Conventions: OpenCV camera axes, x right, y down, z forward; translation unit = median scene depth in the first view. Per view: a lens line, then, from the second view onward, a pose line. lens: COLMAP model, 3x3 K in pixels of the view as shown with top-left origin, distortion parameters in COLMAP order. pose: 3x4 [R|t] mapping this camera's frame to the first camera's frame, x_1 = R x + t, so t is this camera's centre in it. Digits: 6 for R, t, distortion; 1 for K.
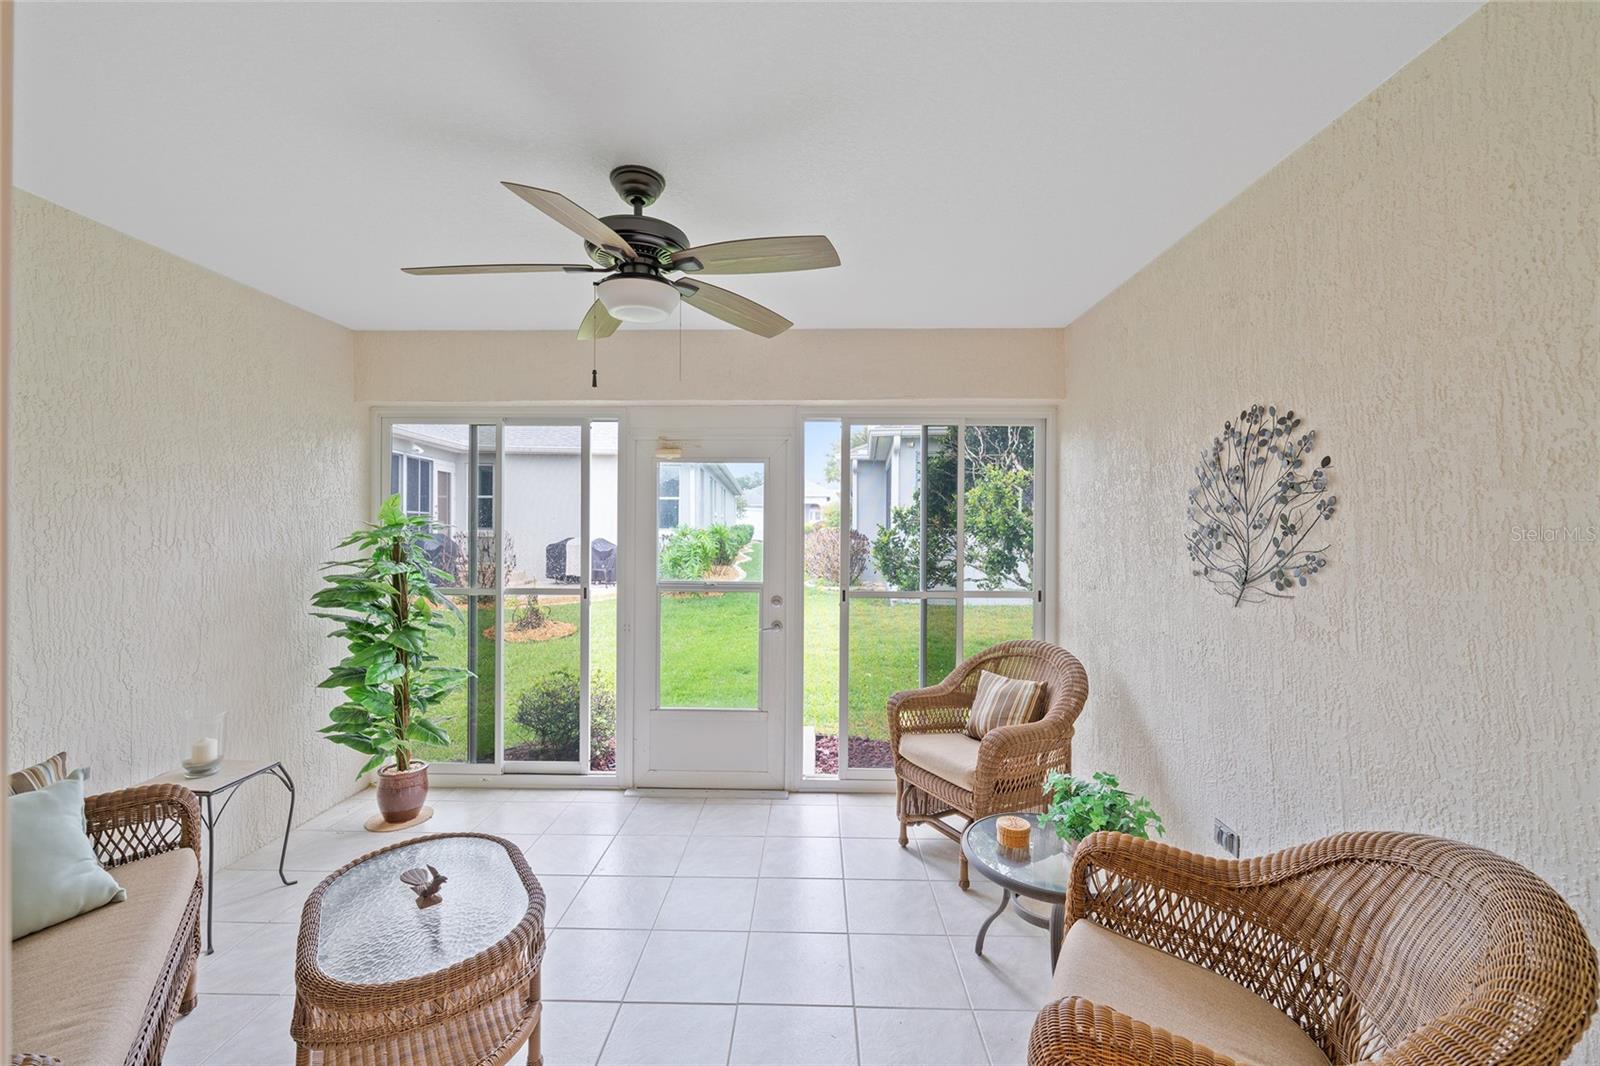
lens RADIAL K [[630.9, 0, 805.1], [0, 630.9, 529.3], [0, 0, 1]] dist [-0.002740, -0.000002]
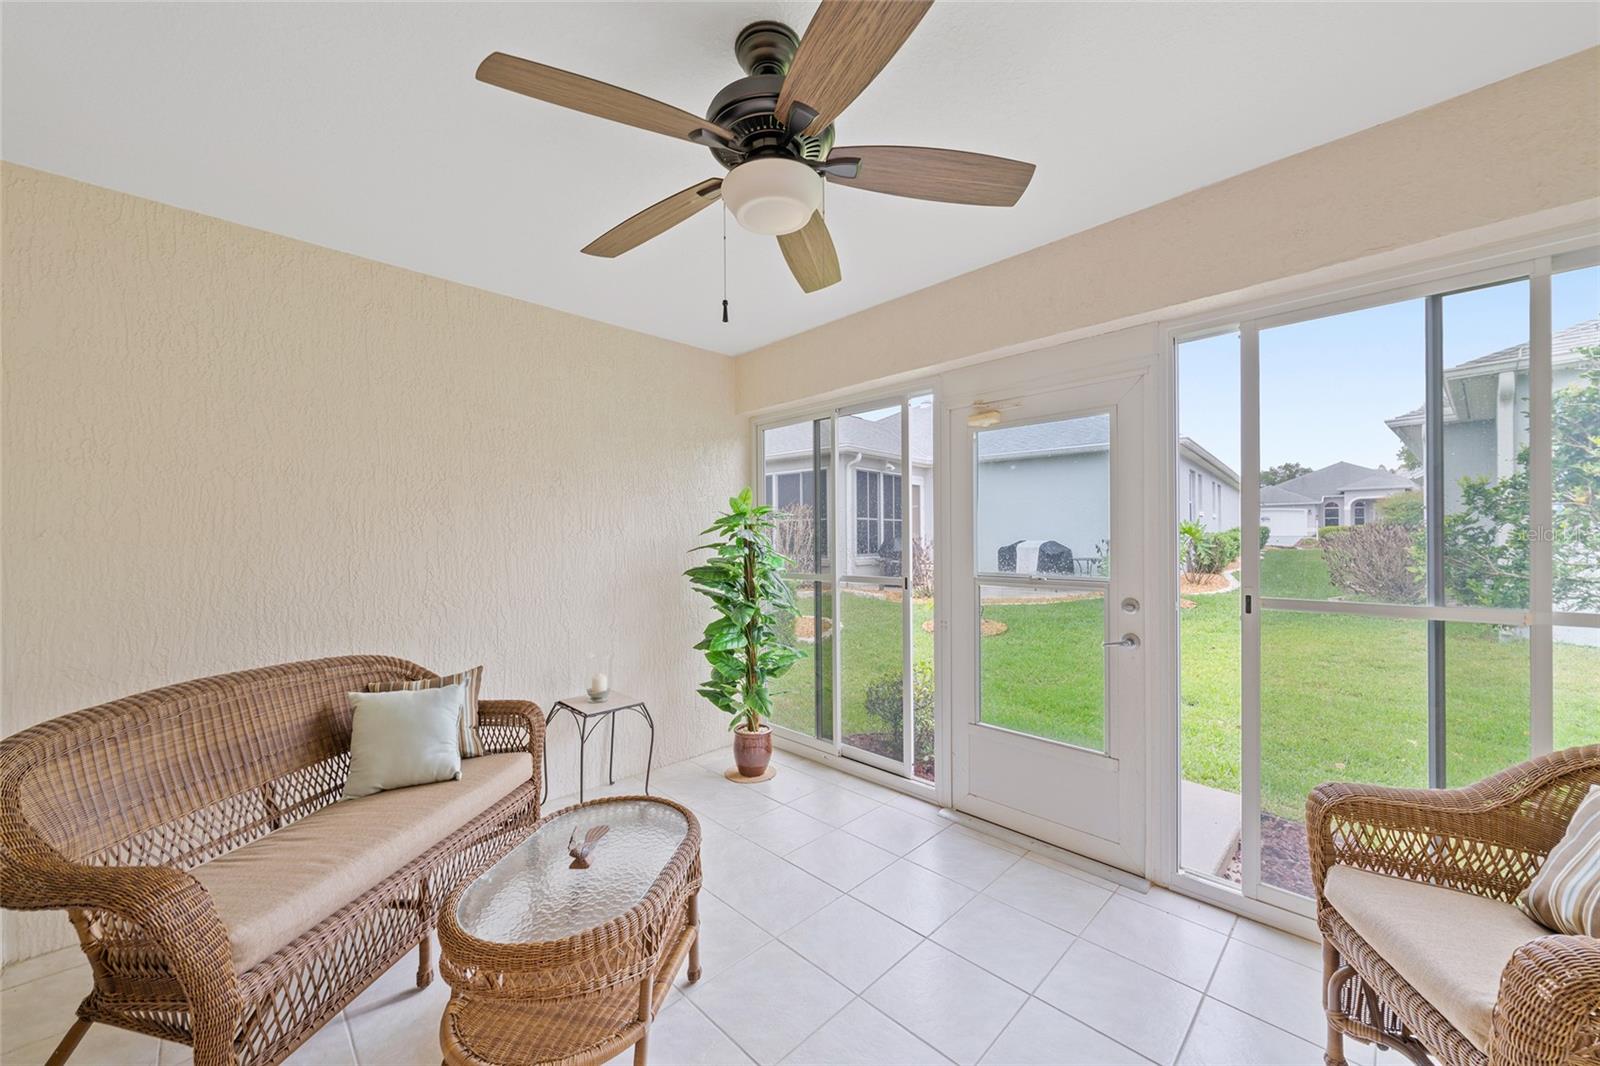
lens RADIAL K [[596.2, 0, 792.9], [0, 596.2, 536.5], [0, 0, 1]] dist [0.000373, -0.000566]
pose [[0.719318, -0.010986, -0.694594, 0.162479], [0.010899, 0.999930, -0.004528, 0.038865], [0.694595, -0.004313, 0.719388, 0.282648]]
